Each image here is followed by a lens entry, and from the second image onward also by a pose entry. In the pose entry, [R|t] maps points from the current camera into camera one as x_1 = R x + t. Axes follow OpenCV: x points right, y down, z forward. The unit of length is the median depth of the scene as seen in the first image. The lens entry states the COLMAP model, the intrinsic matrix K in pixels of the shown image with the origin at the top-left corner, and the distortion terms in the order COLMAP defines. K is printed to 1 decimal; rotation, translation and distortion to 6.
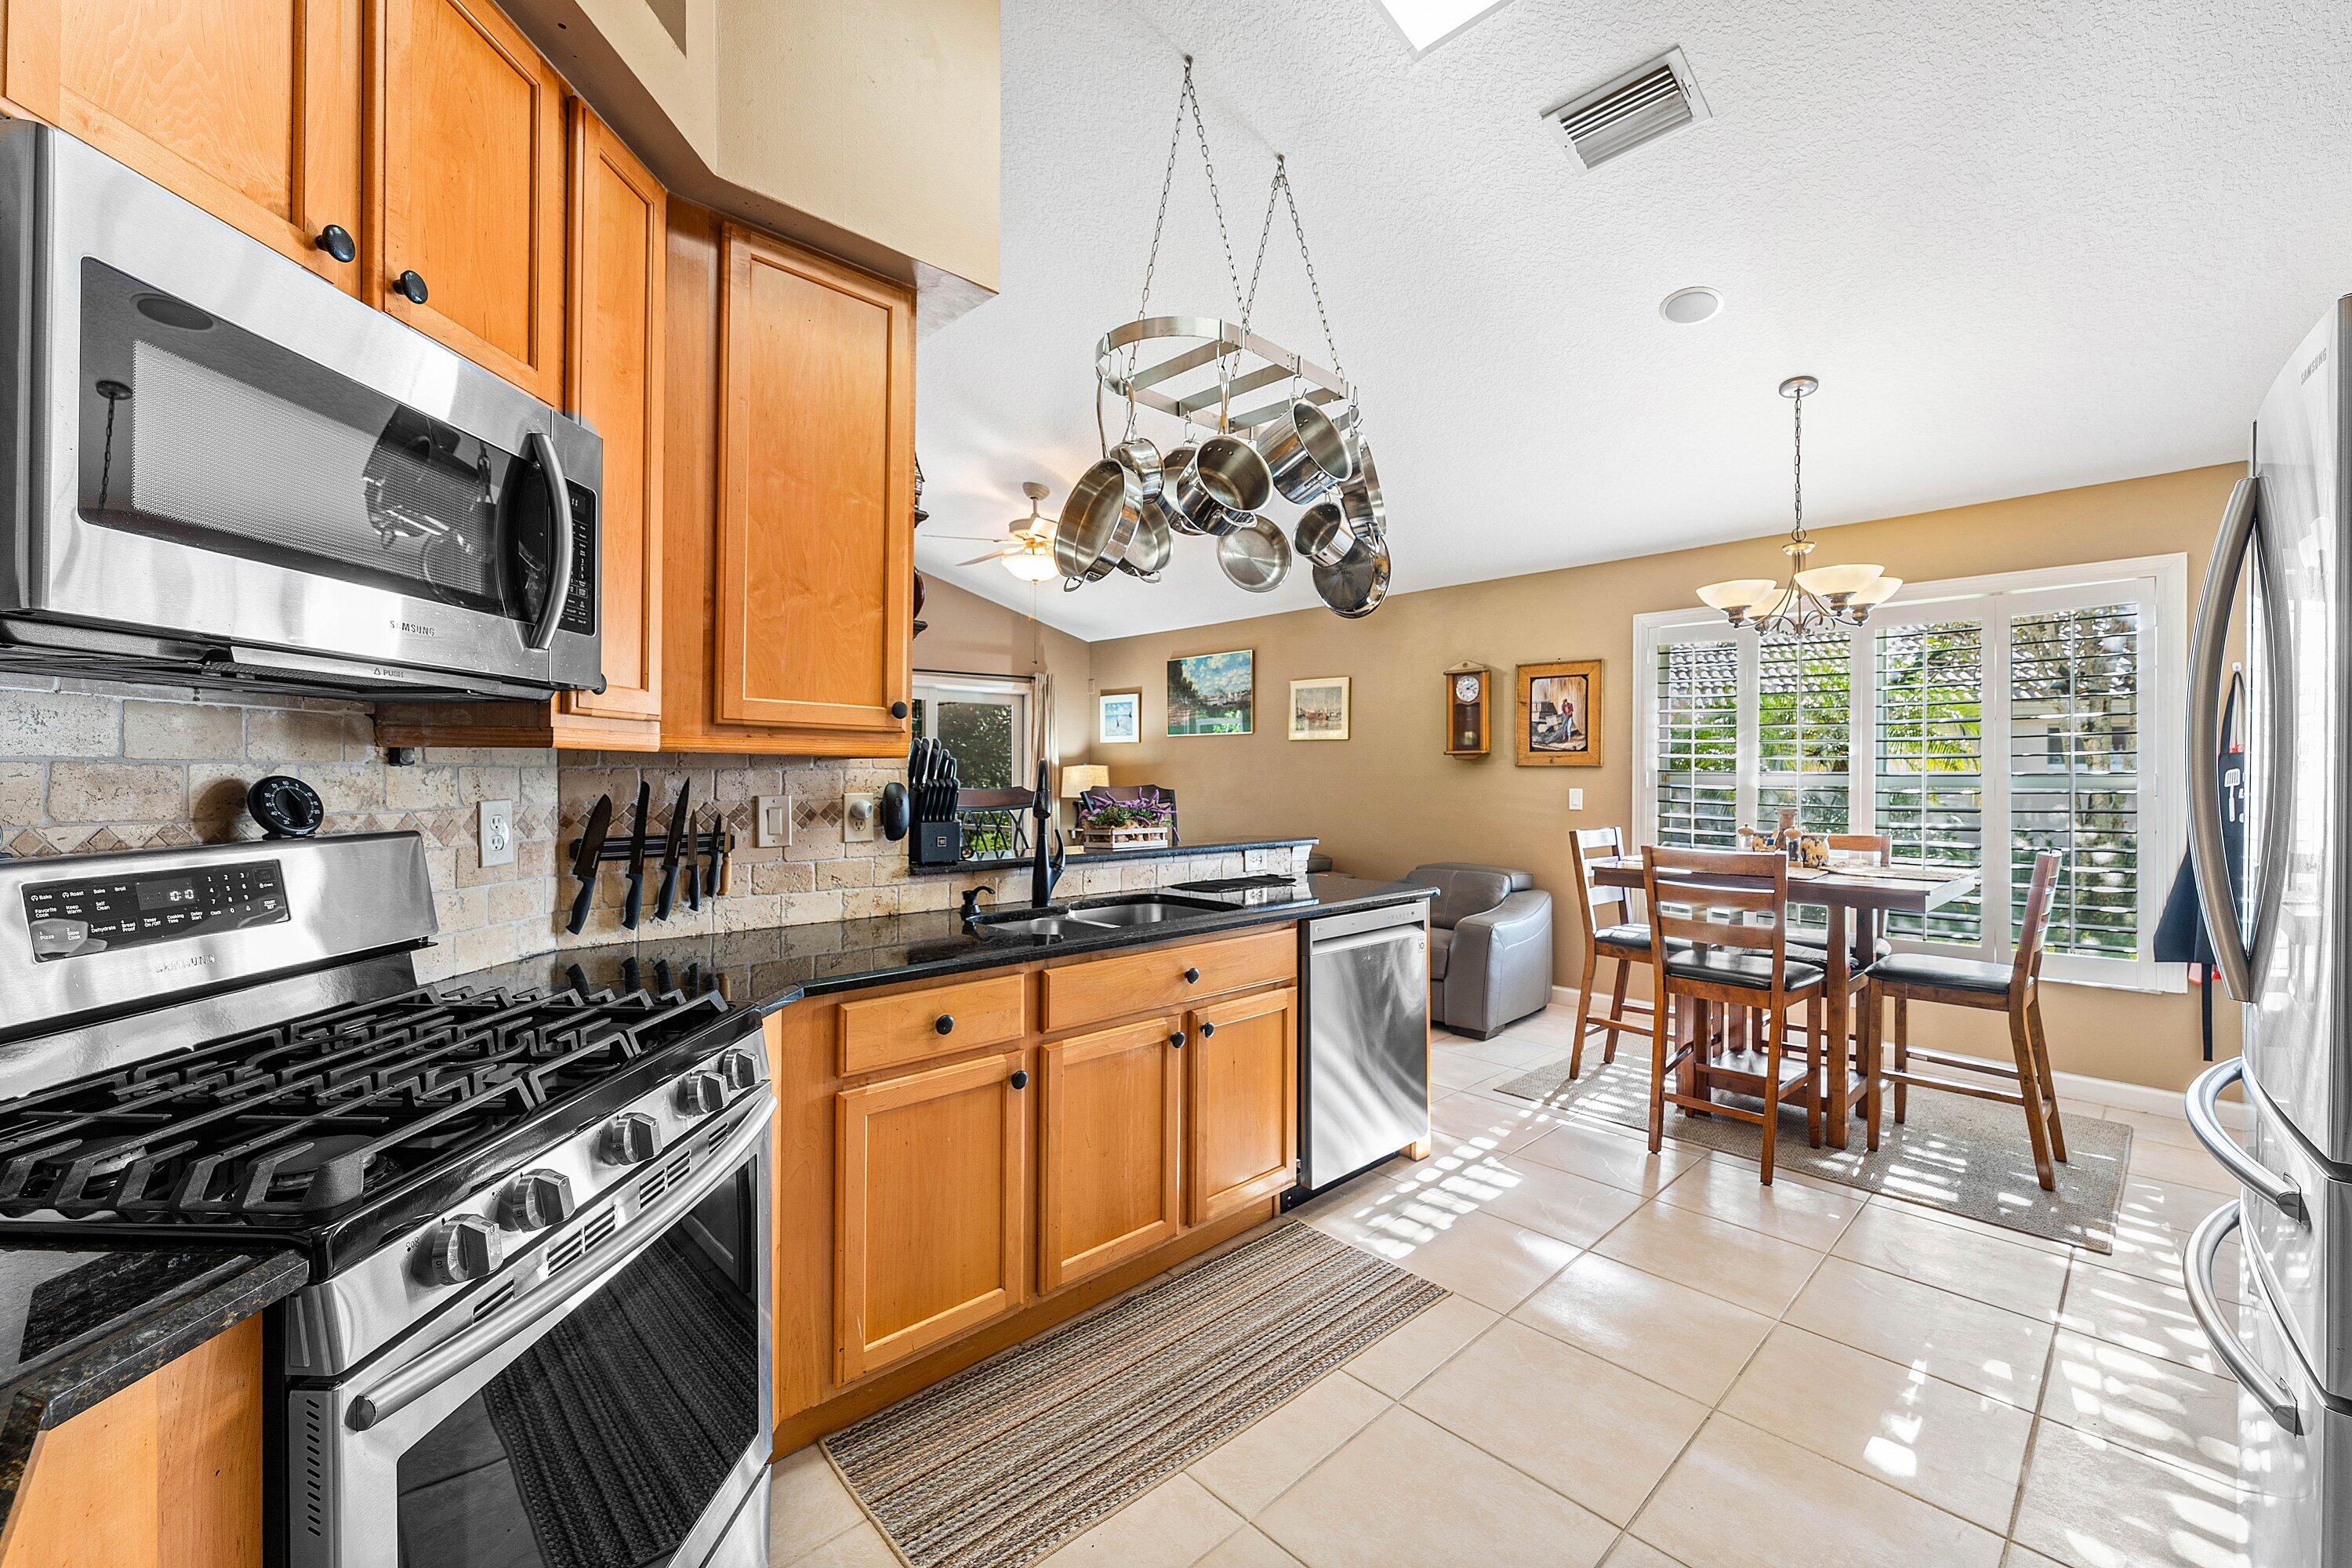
lens RADIAL K [[964.7, 0, 1183.1], [0, 964.7, 766.7], [0, 0, 1]] dist [0.001246, 0.000400]
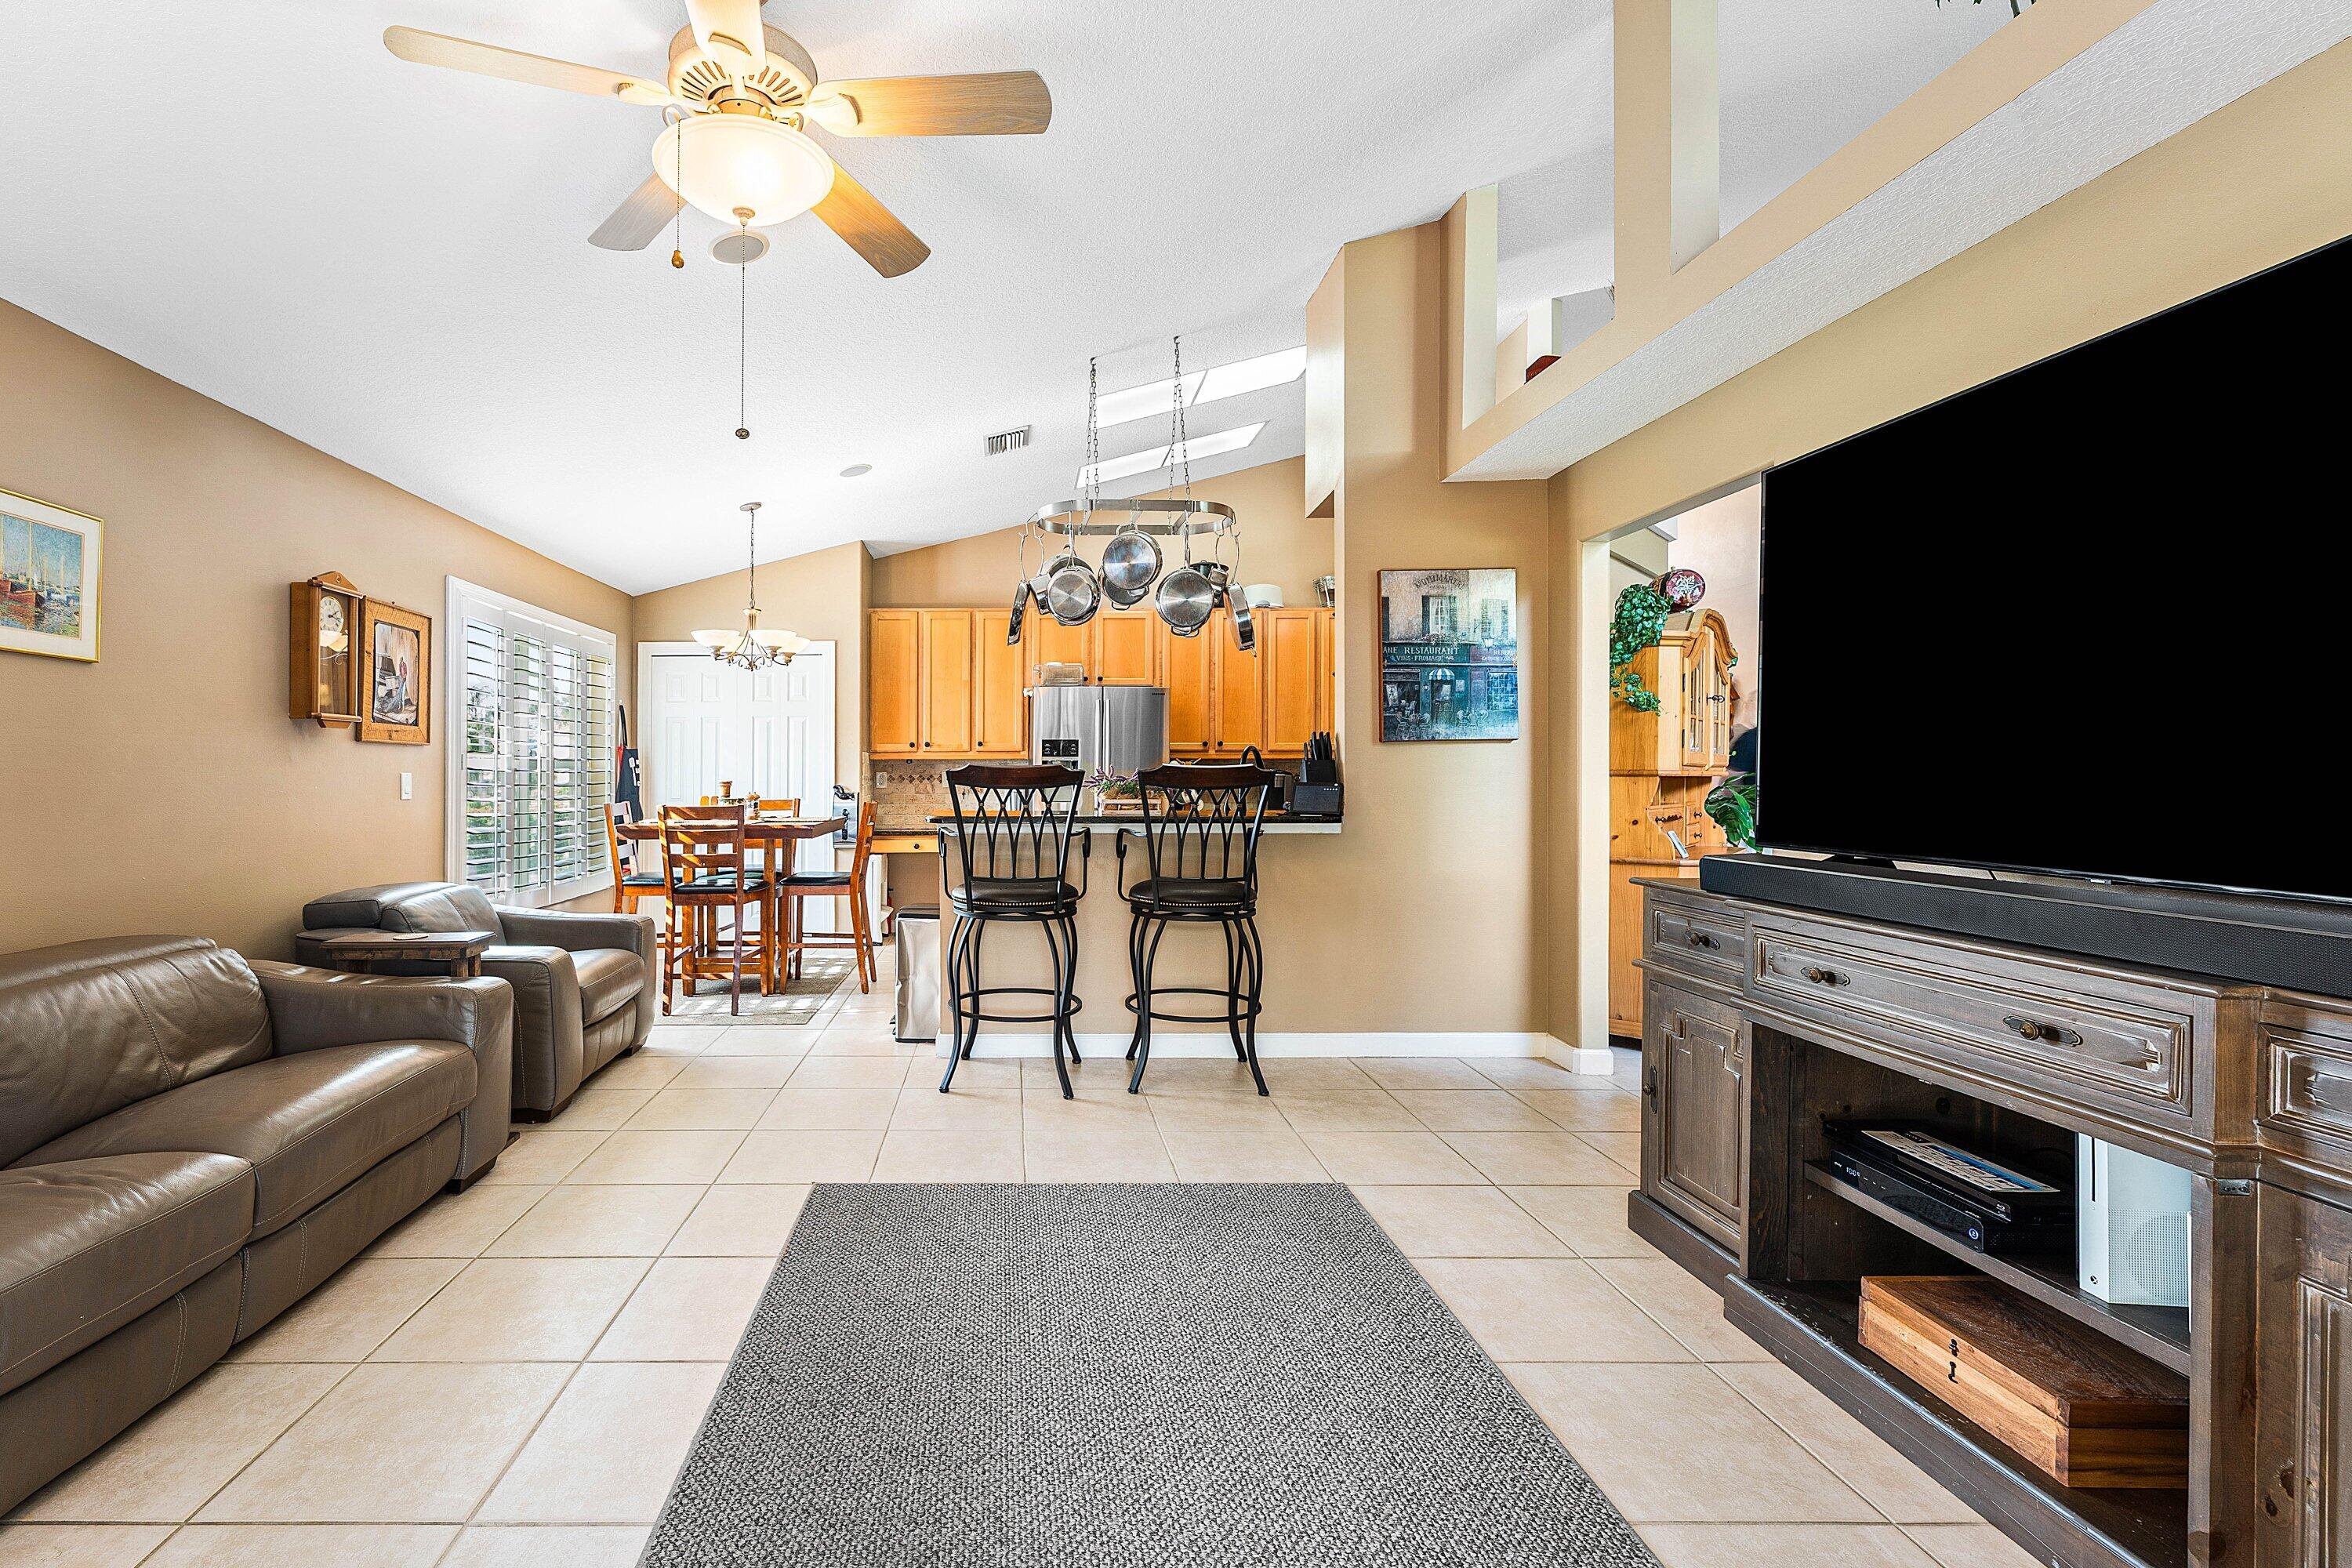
lens RADIAL K [[1040.6, 0, 992.3], [0, 1040.6, 774.0], [0, 0, 1]] dist [-0.001710, -0.000529]
pose [[-0.706788, -0.001599, 0.707424, -0.839292], [-0.005675, 0.999978, -0.003409, 0.037784], [-0.707403, -0.006424, -0.706782, 2.020784]]
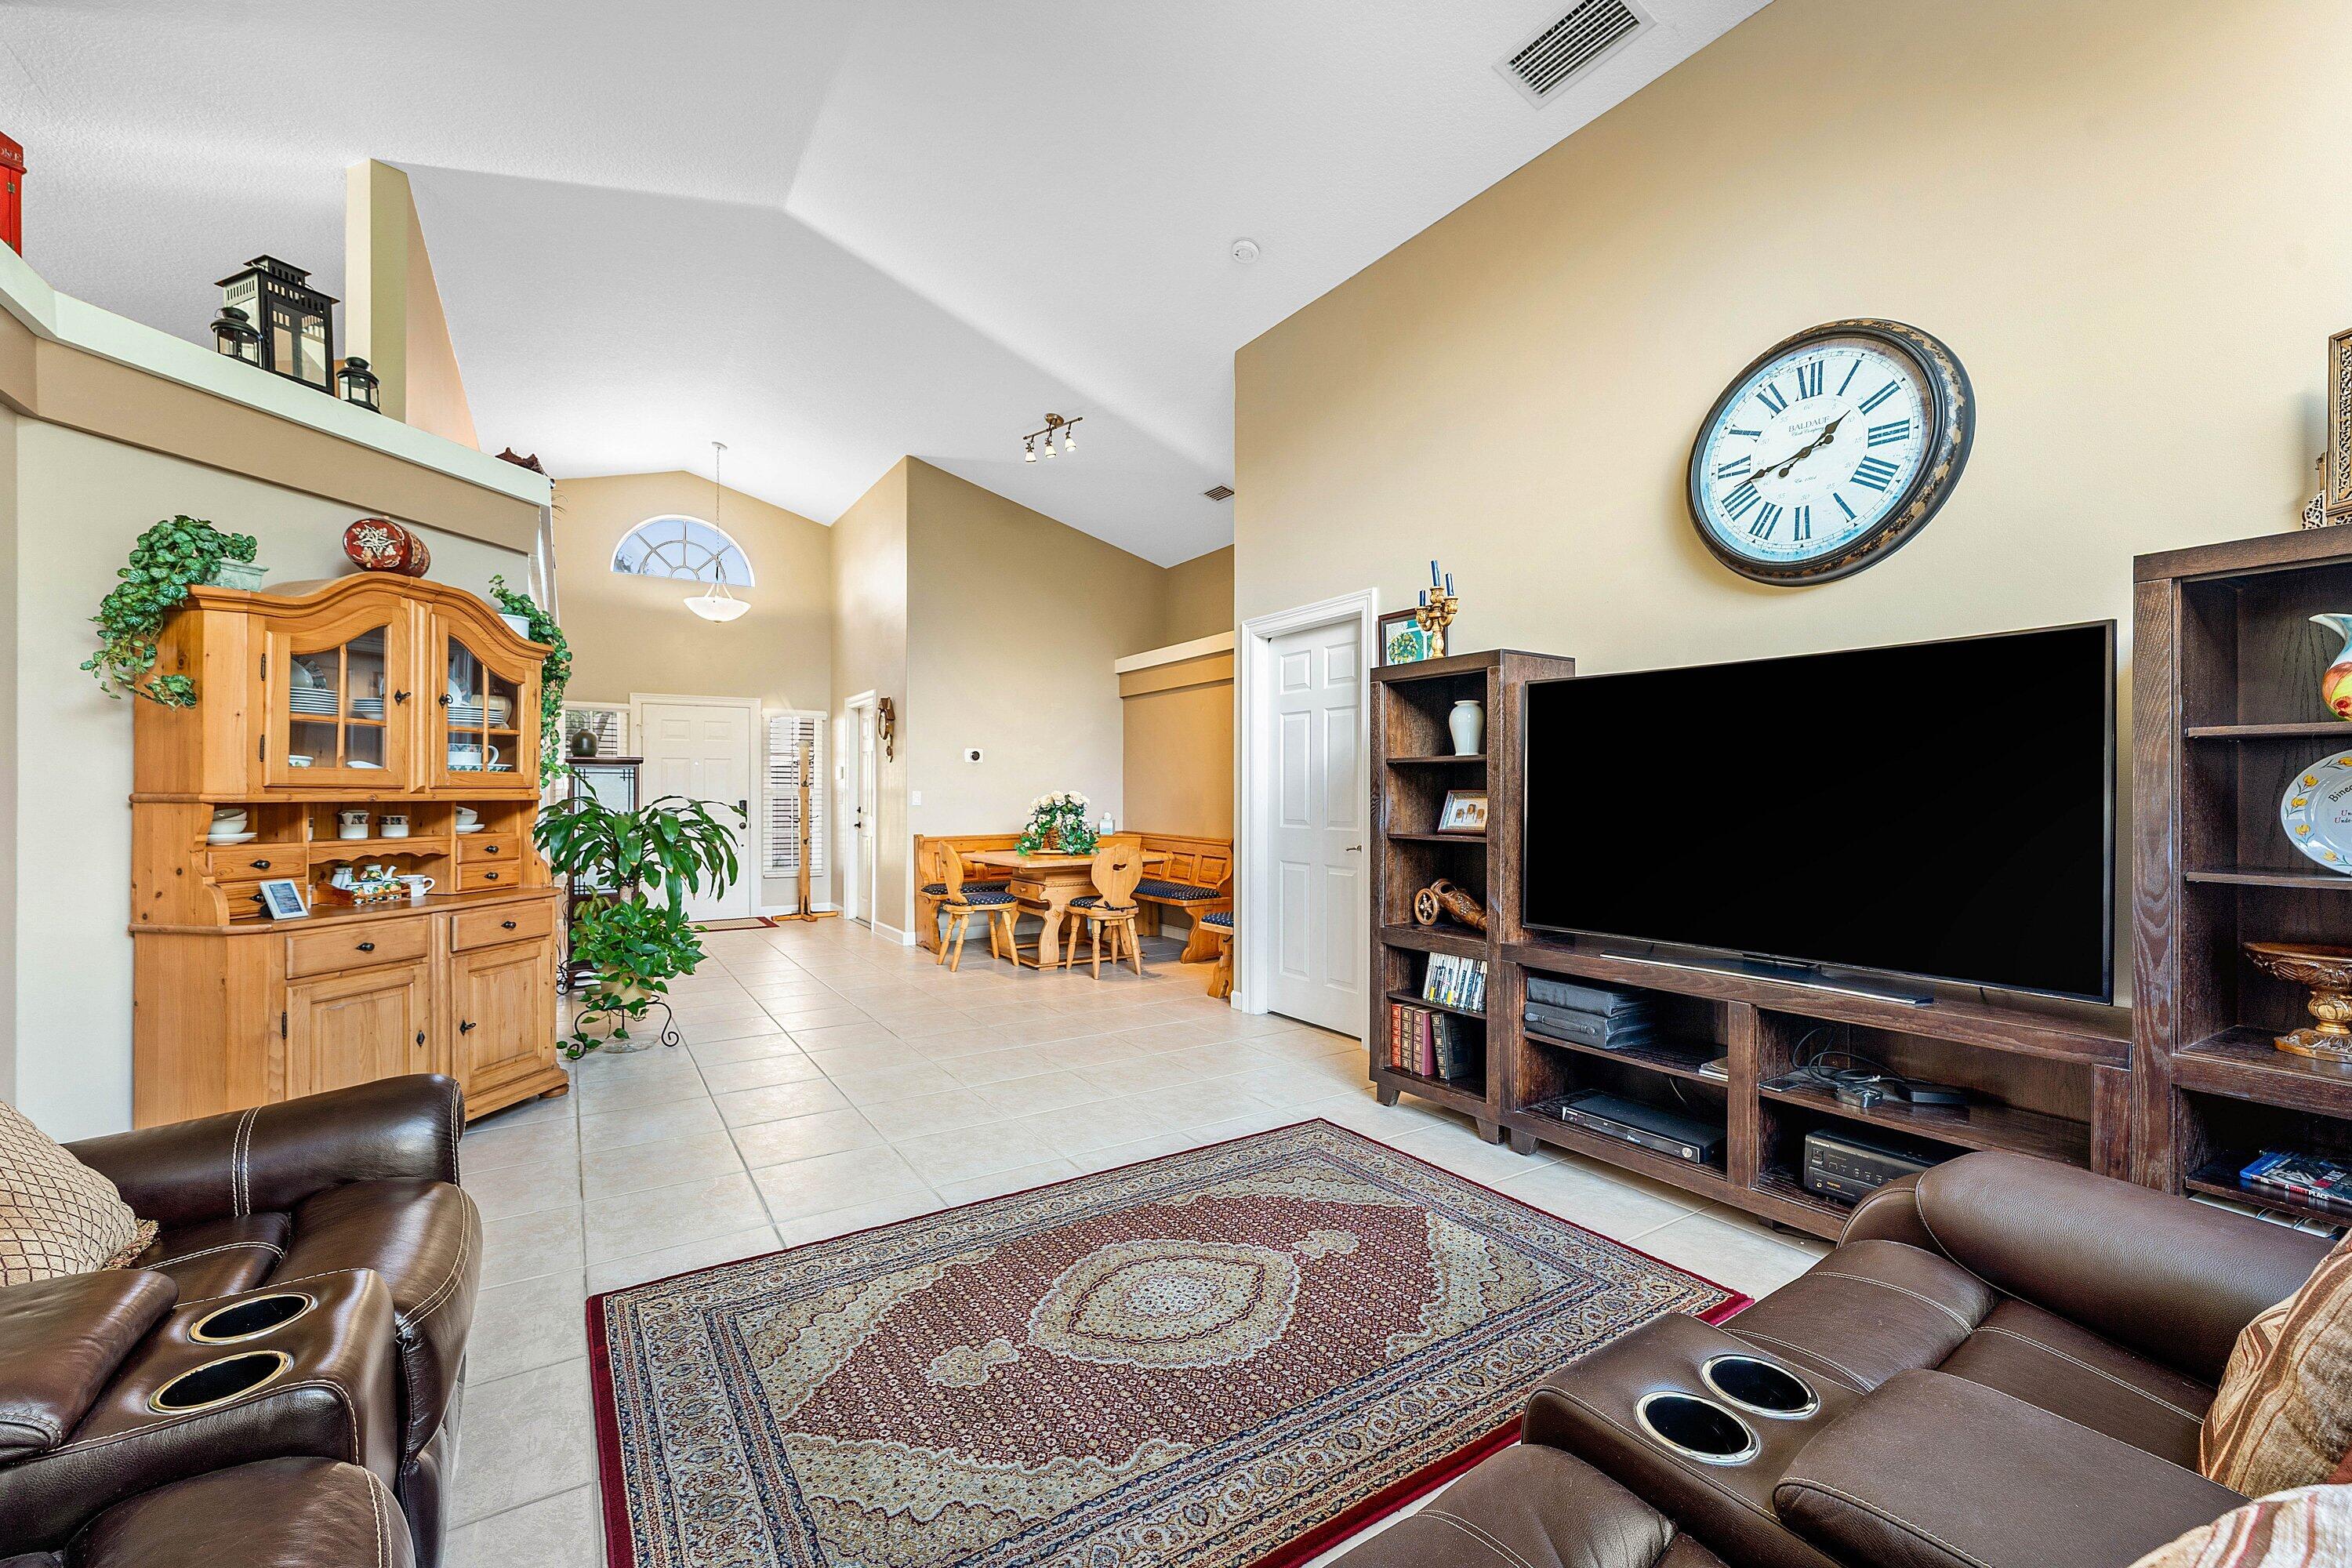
lens RADIAL K [[964.7, 0, 1187.9], [0, 964.7, 798.8], [0, 0, 1]] dist [0.001246, 0.000400]
pose [[-0.980395, -0.001402, 0.197035, -1.479588], [-0.001625, 0.999998, -0.000970, 0.027220], [-0.197033, -0.001271, -0.980396, 1.154094]]
